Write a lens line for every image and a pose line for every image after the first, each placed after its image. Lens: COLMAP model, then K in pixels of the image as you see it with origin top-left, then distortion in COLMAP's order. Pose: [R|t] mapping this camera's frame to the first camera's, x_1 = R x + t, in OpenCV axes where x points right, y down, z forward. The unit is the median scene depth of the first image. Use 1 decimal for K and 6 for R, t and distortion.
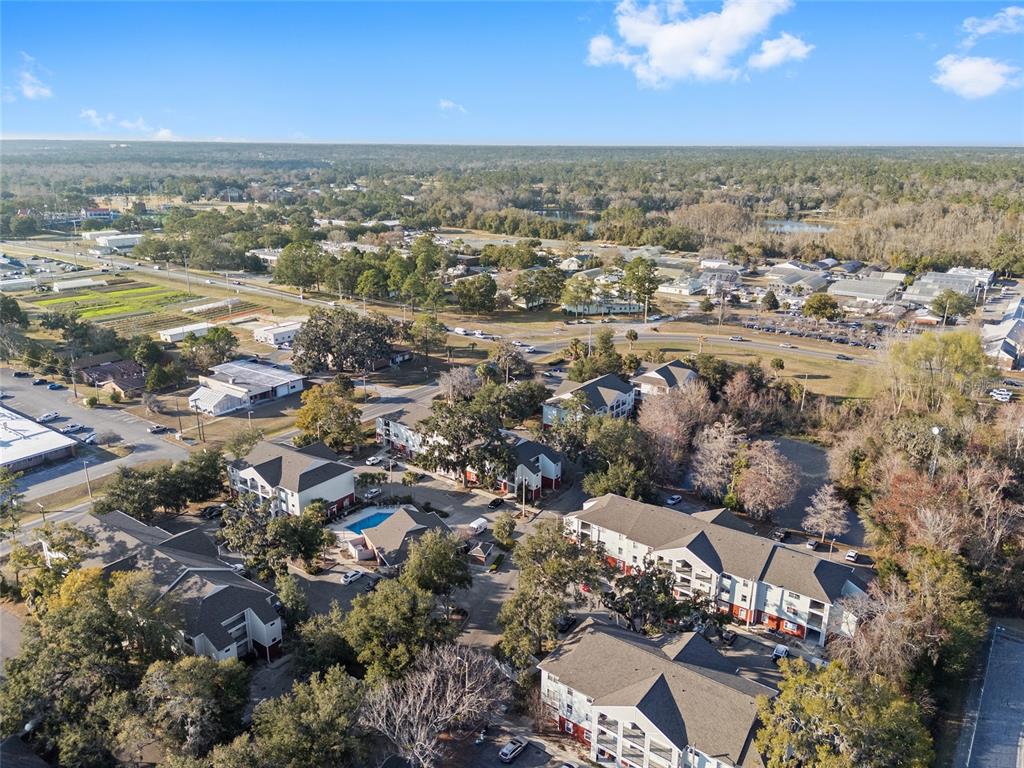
lens RADIAL K [[757.8, 0, 512.0], [0, 757.8, 384.0], [0, 0, 1]] dist [0.073936, -0.067169]
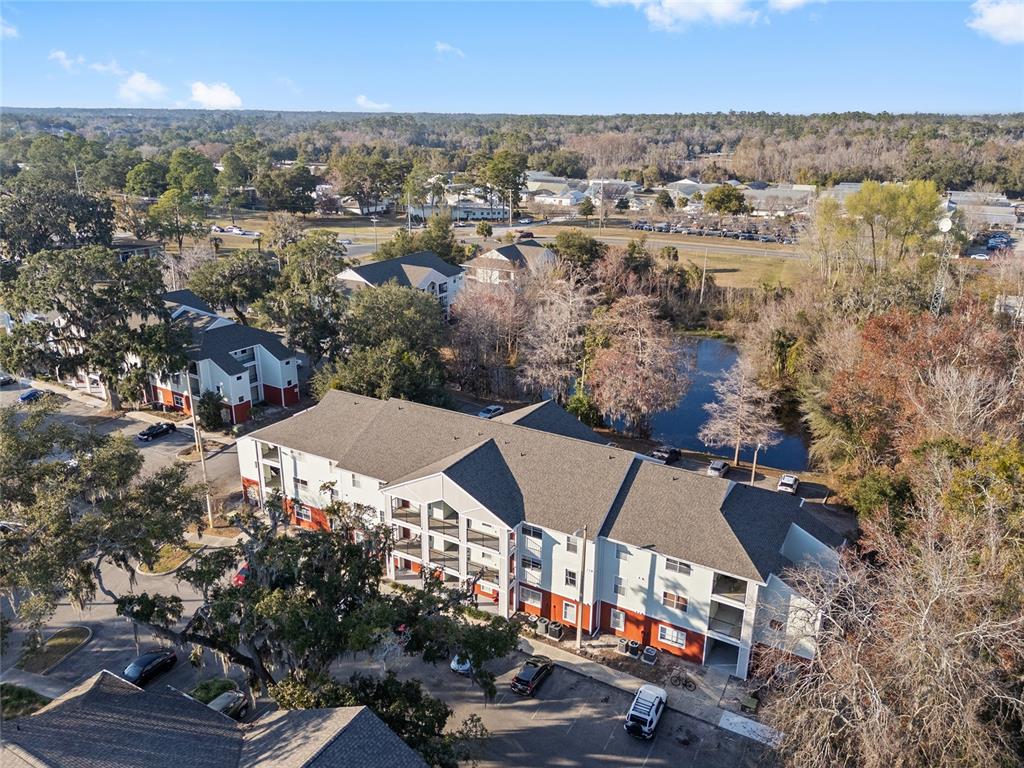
lens RADIAL K [[740.9, 0, 512.0], [0, 740.9, 384.0], [0, 0, 1]] dist [0.116489, -0.146205]
pose [[0.993953, -0.036680, 0.103494, 0.189924], [0.034252, 0.999097, 0.025143, 0.129096], [-0.104323, -0.021446, 0.994312, 0.479197]]
